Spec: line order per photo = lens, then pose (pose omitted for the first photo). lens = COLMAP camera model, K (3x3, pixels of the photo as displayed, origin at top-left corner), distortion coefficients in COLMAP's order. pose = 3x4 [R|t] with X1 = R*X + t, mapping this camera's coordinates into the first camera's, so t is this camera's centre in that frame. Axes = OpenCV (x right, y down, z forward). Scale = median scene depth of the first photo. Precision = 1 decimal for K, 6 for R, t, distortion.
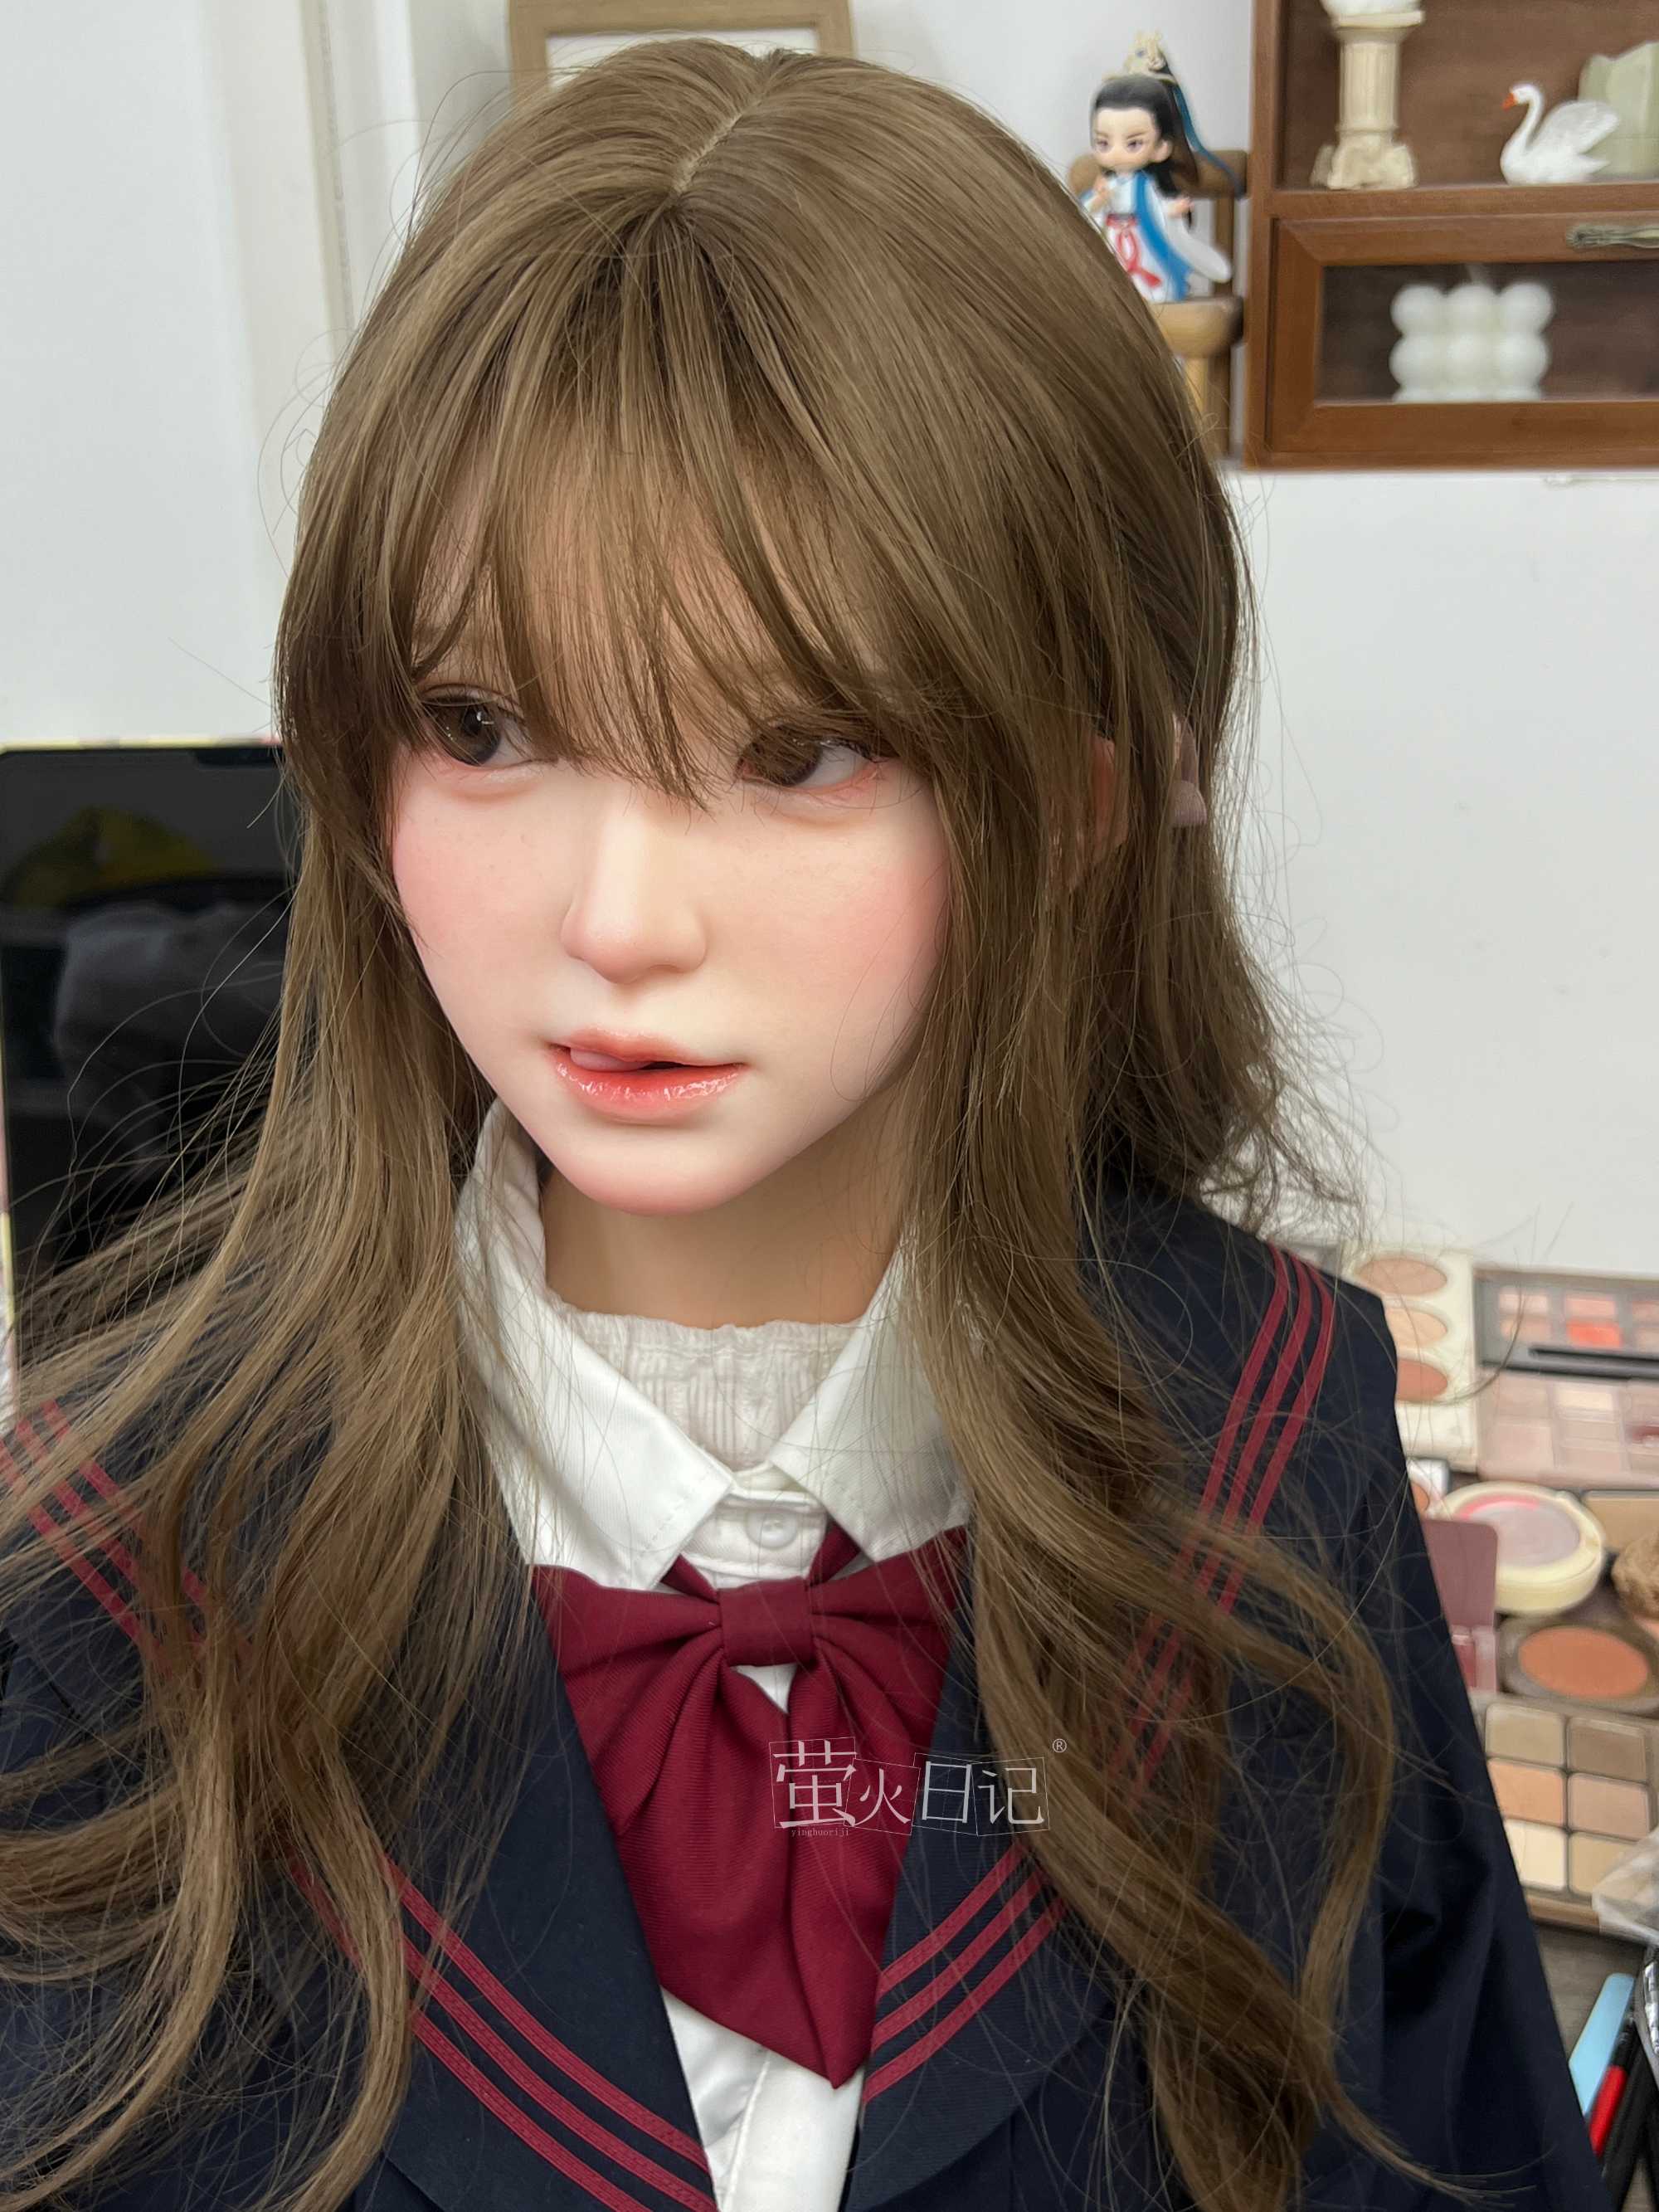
lens RADIAL K [[2427.2, 0, 831.4], [0, 2427.2, 1139.1], [0, 0, 1]] dist [0.192342, -0.584634]
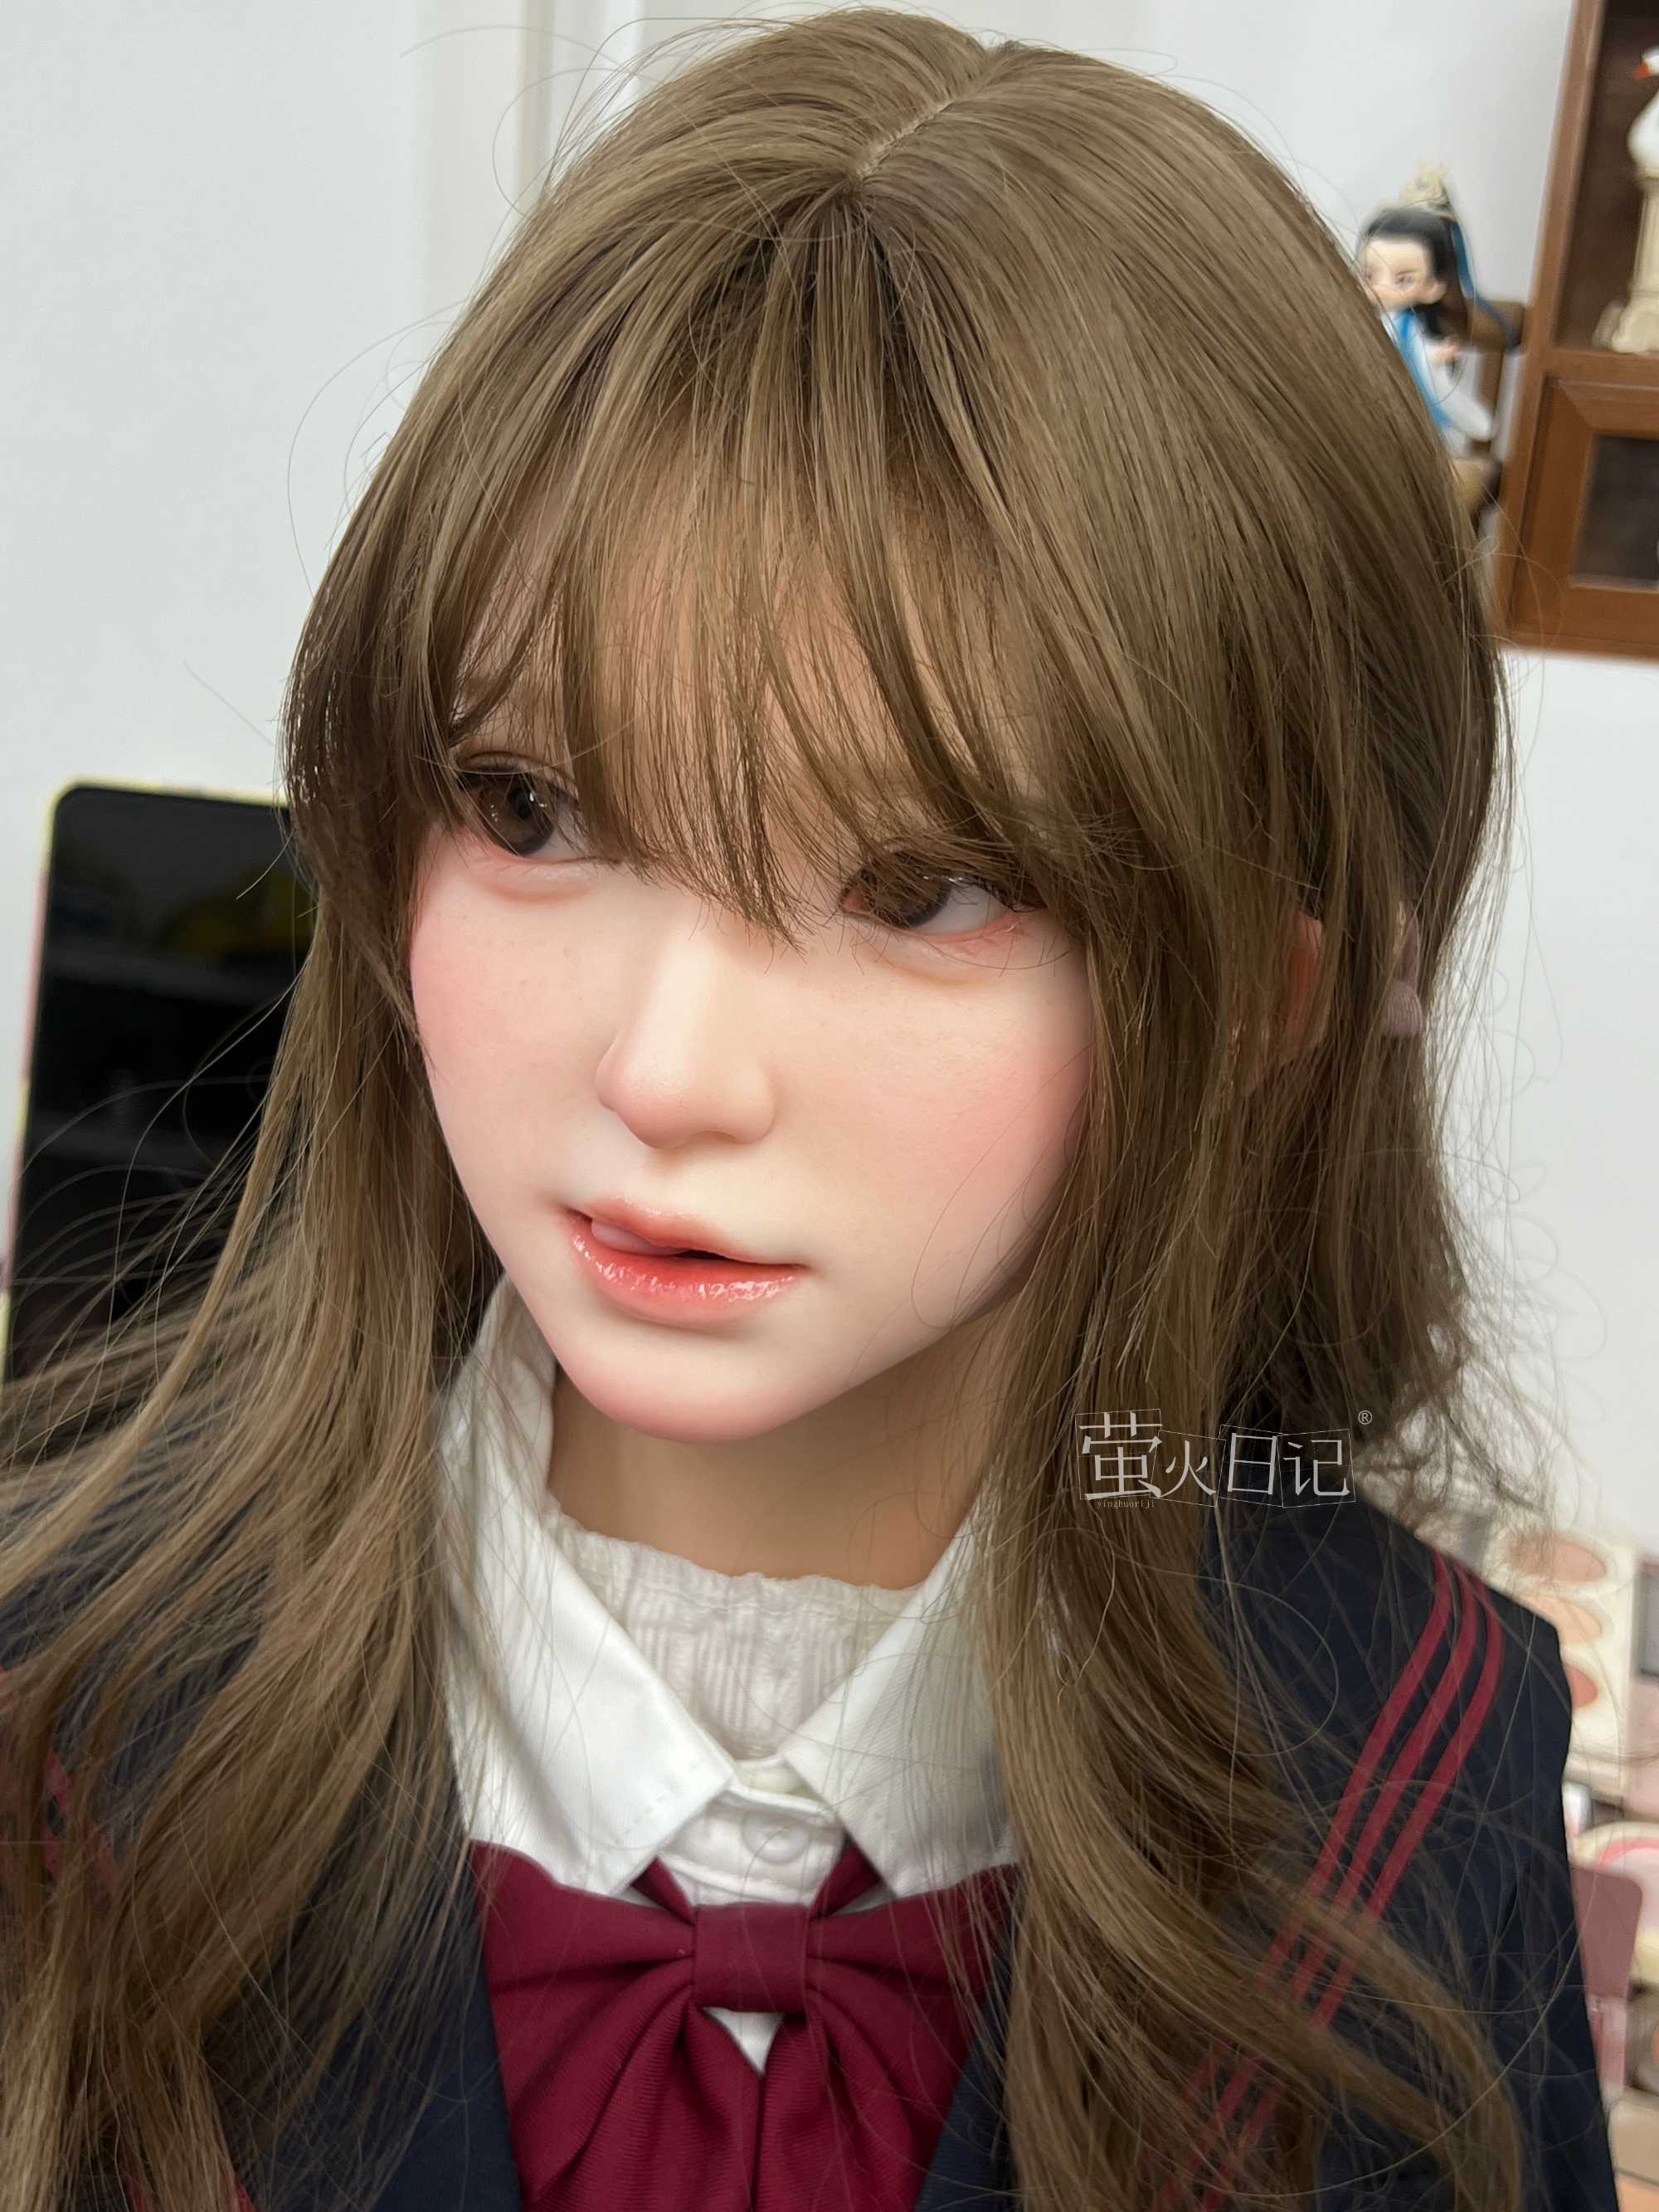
lens RADIAL K [[2427.2, 0, 831.4], [0, 2427.2, 1139.1], [0, 0, 1]] dist [0.192342, -0.584634]
pose [[0.990274, 0.126720, -0.057436, 0.012700], [-0.129643, 0.990279, -0.050390, -0.033160], [0.050492, 0.057346, 0.997077, 0.208974]]
